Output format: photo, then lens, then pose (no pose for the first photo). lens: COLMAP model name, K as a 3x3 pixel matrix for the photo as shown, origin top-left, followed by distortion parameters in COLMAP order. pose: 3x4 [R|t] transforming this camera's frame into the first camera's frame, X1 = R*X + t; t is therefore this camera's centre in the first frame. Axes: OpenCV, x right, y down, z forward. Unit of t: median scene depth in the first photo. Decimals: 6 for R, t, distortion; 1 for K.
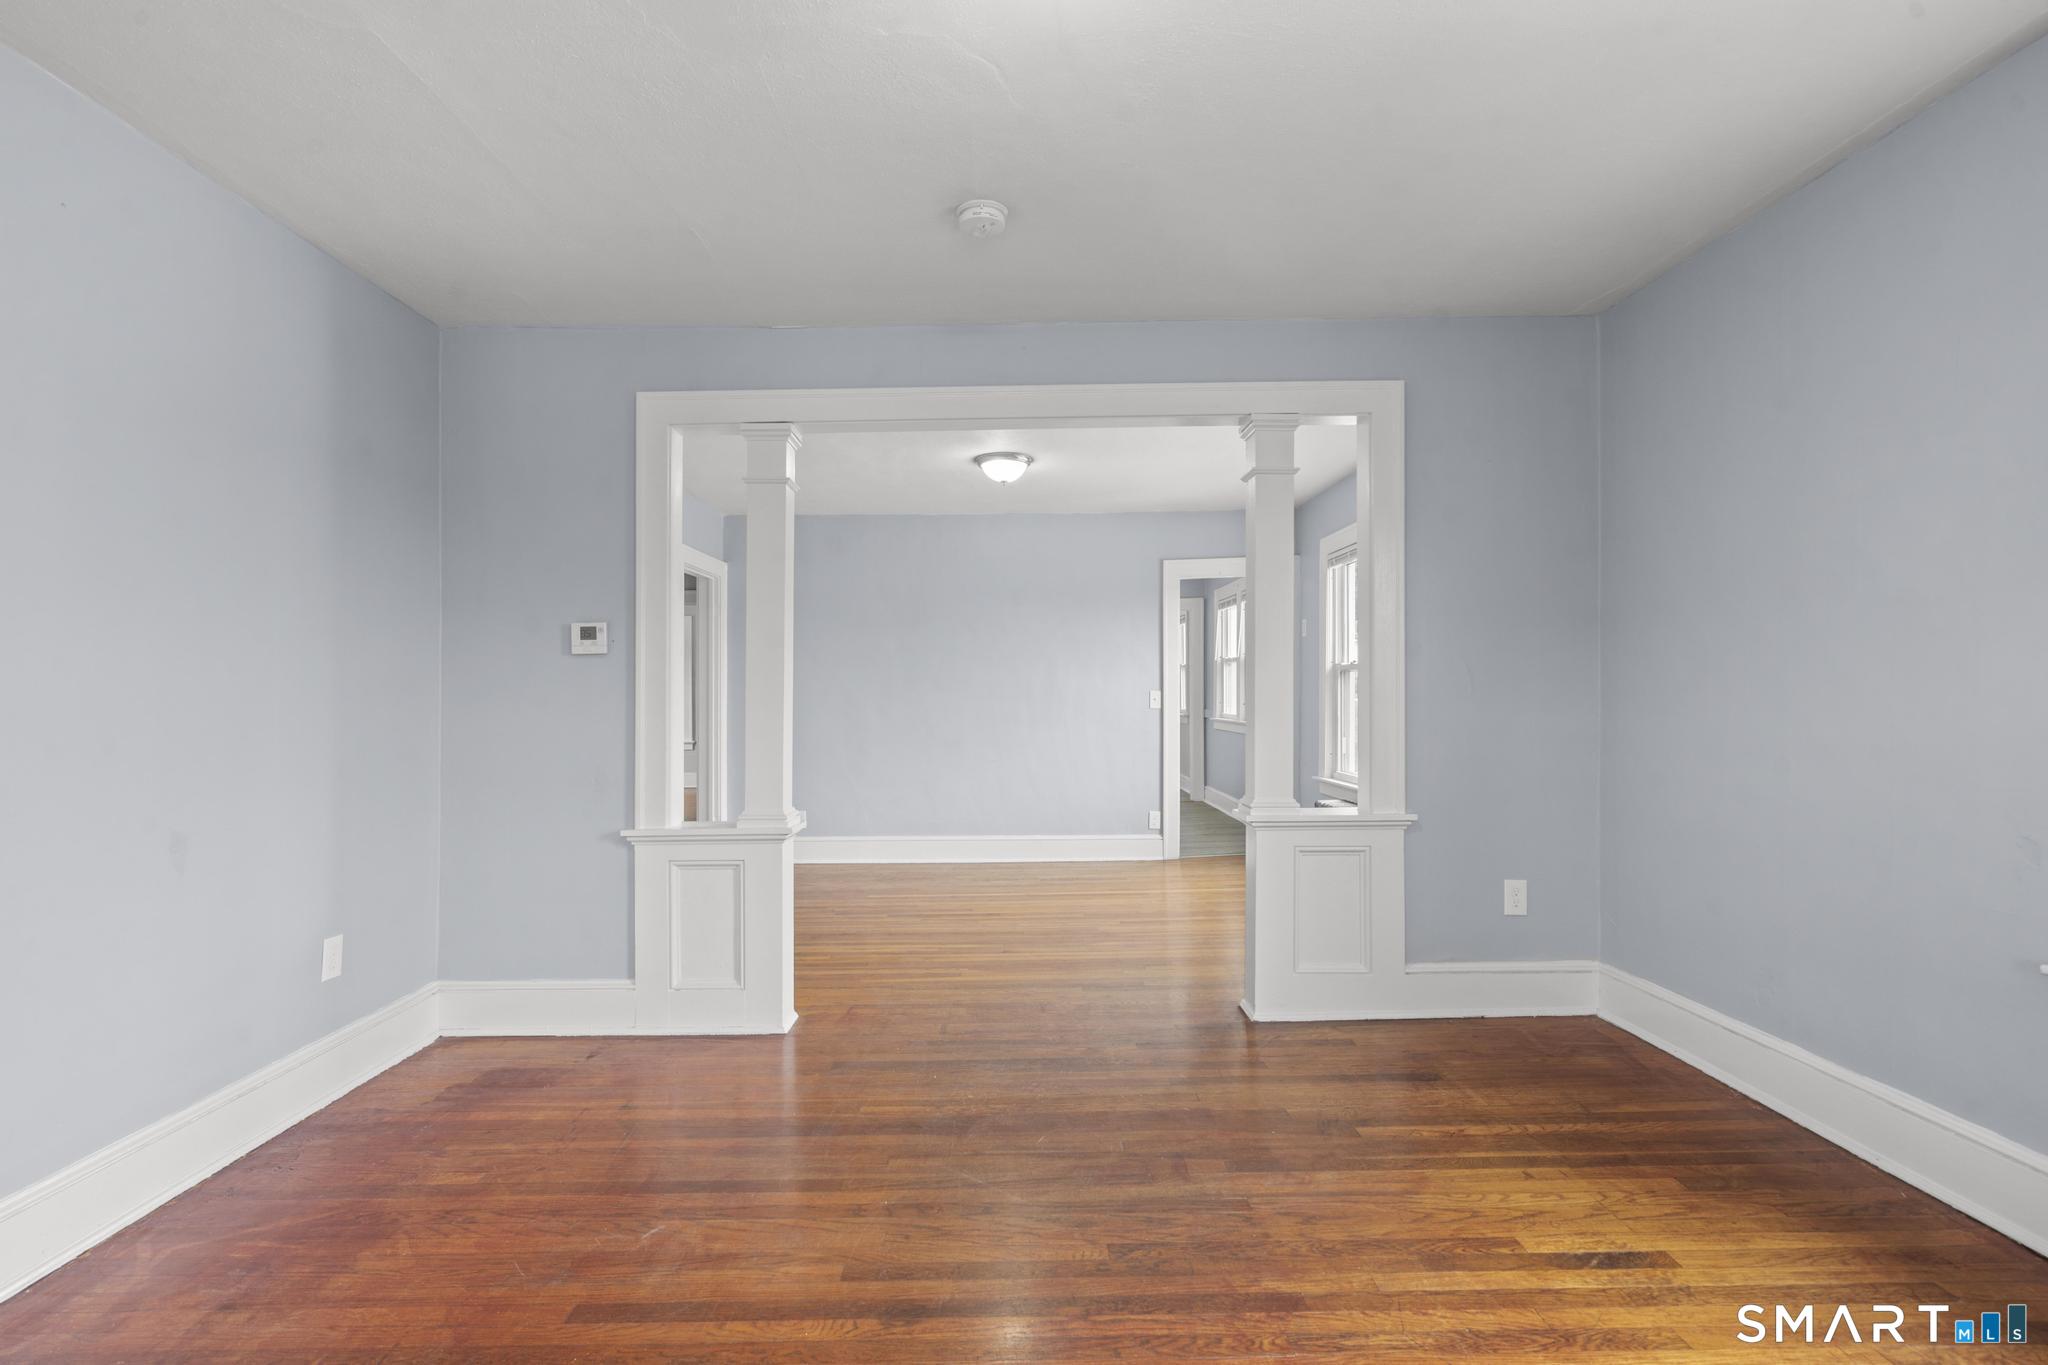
lens RADIAL K [[954.0, 0, 1021.0], [0, 954.0, 697.1], [0, 0, 1]] dist [-0.002437, 0.000933]
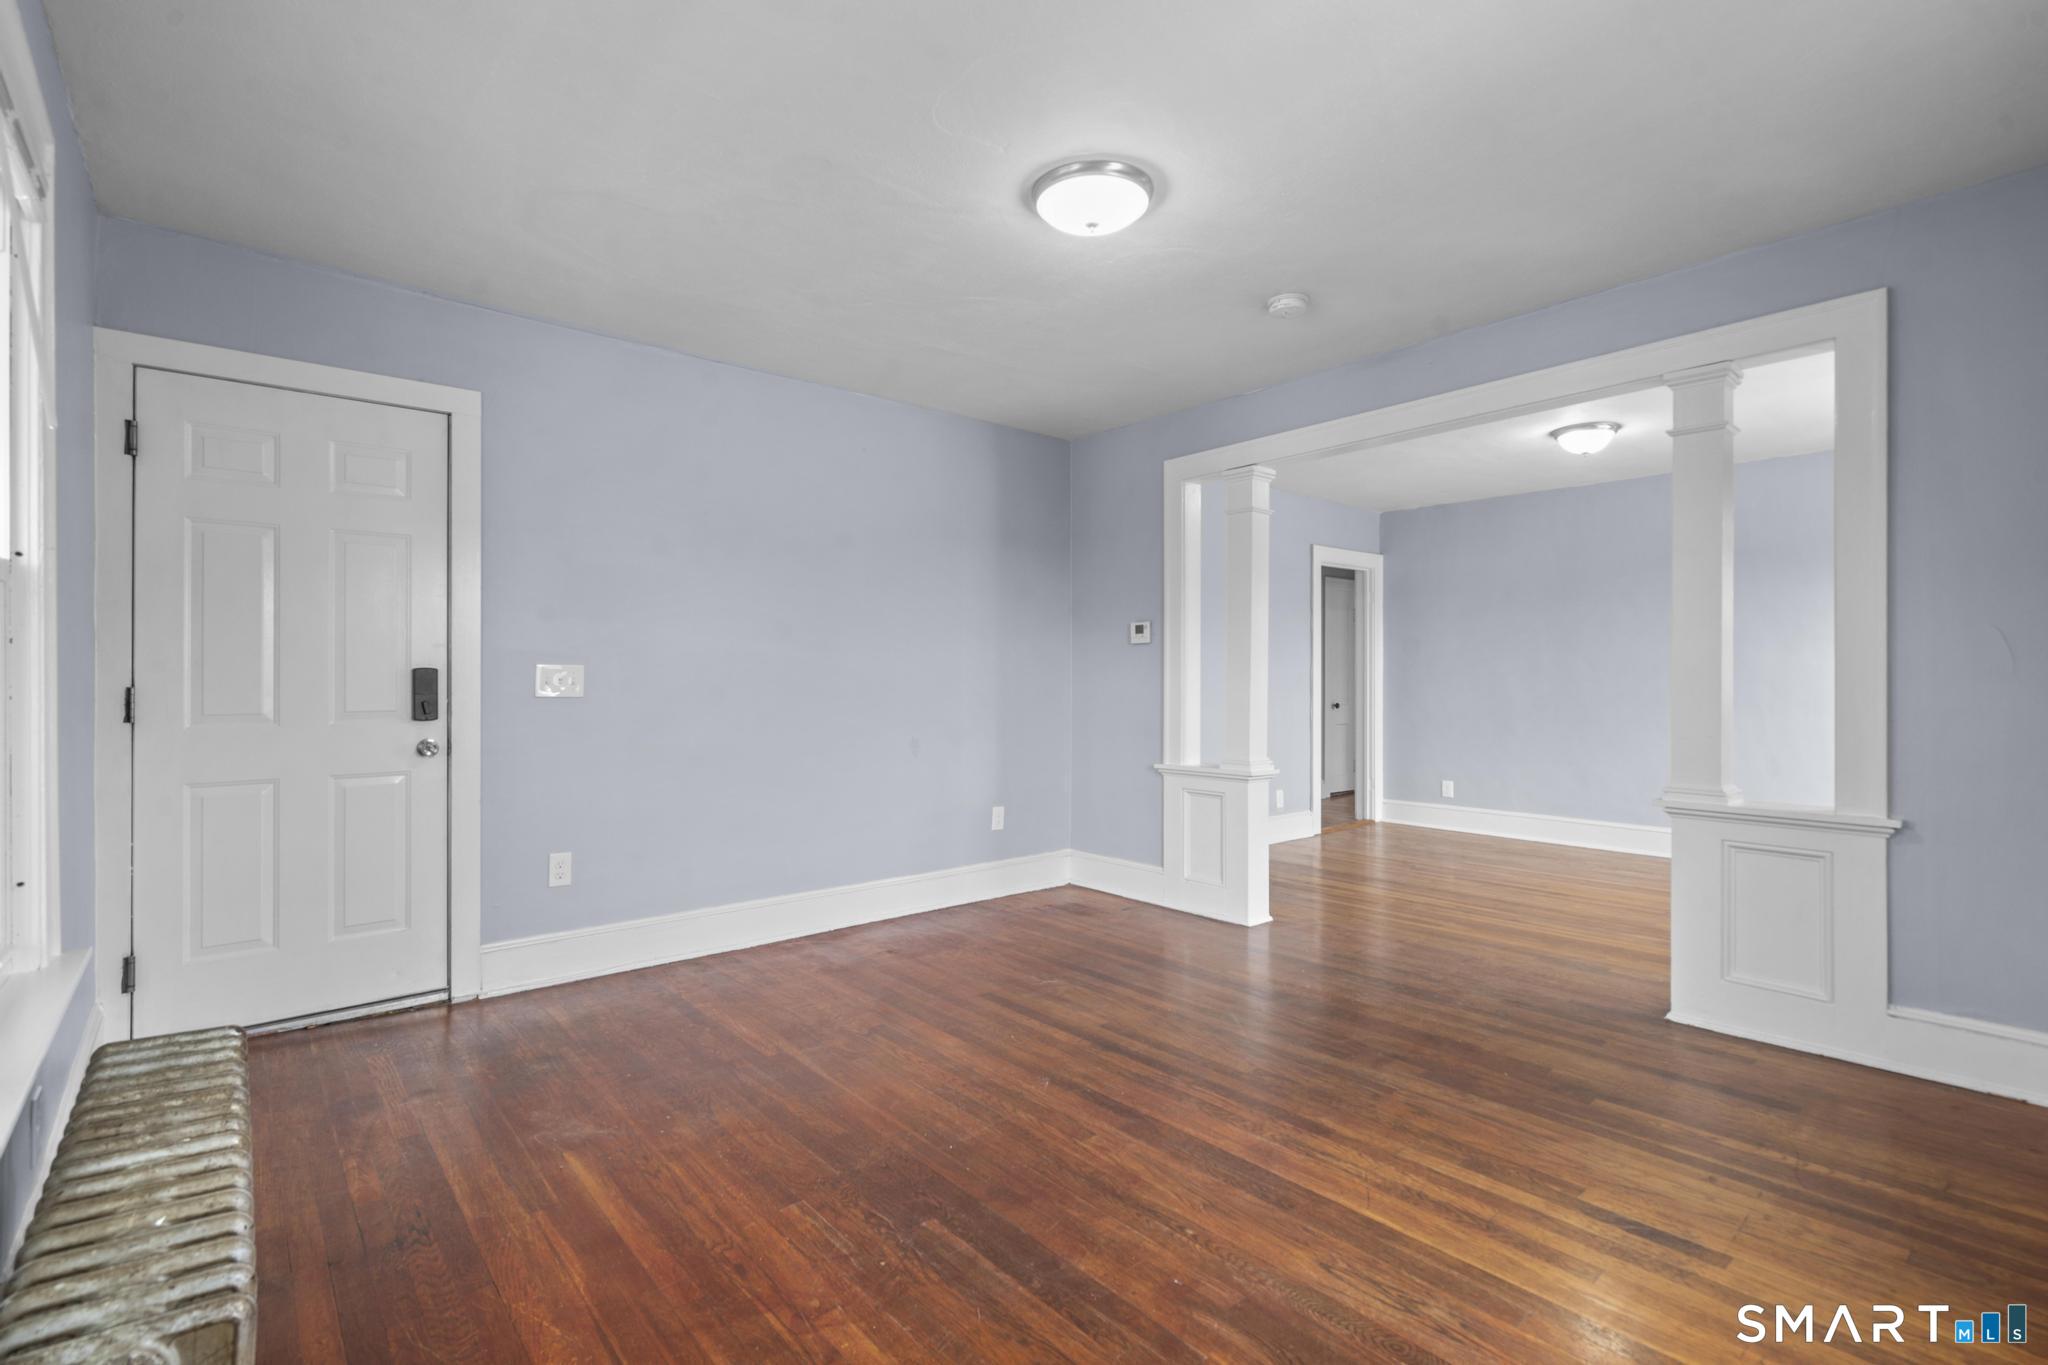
lens RADIAL K [[943.7, 0, 1024.0], [0, 943.7, 682.5], [0, 0, 1]] dist [-0.000766, 0.001117]
pose [[0.646003, 0.011105, -0.763254, 0.630787], [-0.005372, 0.999936, 0.010002, 0.002273], [0.763316, -0.002362, 0.646021, -0.098217]]
